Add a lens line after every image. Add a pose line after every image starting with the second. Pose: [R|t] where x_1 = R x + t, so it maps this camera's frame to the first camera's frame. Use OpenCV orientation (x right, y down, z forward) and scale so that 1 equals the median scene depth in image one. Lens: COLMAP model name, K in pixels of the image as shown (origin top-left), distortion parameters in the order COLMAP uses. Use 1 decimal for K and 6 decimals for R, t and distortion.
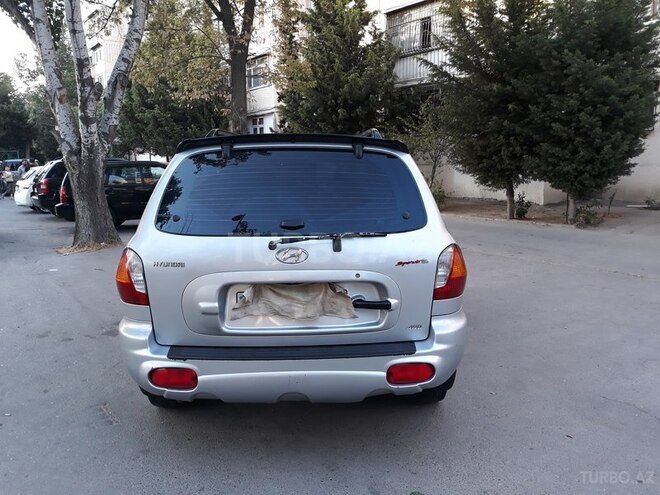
lens RADIAL K [[537.6, 0, 330.0], [0, 537.6, 247.5], [0, 0, 1]] dist [-0.002143, -0.016820]
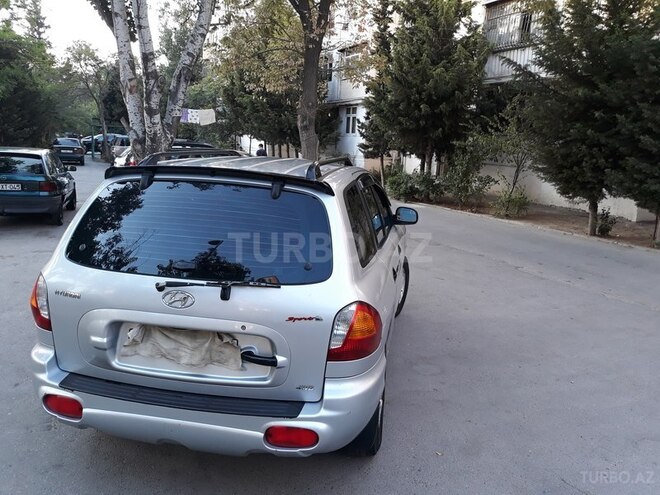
lens RADIAL K [[537.6, 0, 330.0], [0, 537.6, 247.5], [0, 0, 1]] dist [-0.002143, -0.016820]
pose [[0.979842, 0.090379, -0.178160, 0.095778], [-0.085972, 0.995773, 0.032318, -0.035377], [0.180328, -0.016350, 0.983471, 0.027657]]
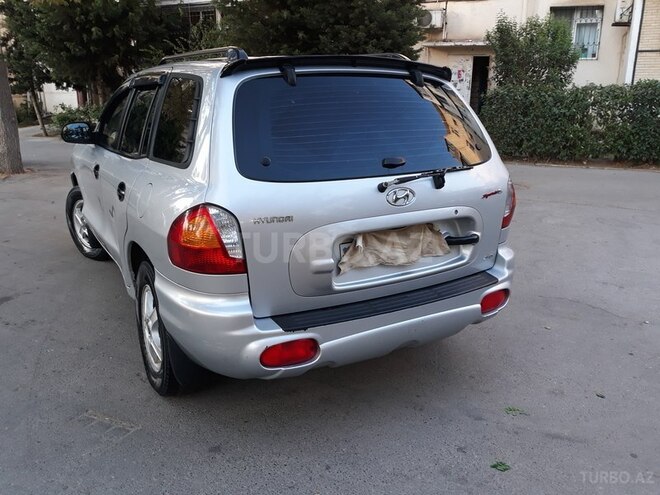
lens RADIAL K [[530.6, 0, 320.0], [0, 530.6, 249.0], [0, 0, 1]] dist [-0.000249, -0.002620]
pose [[0.885832, -0.123651, 0.447228, -0.163348], [0.063826, 0.987148, 0.146508, -0.010223], [-0.459596, -0.101236, 0.882339, 0.069953]]
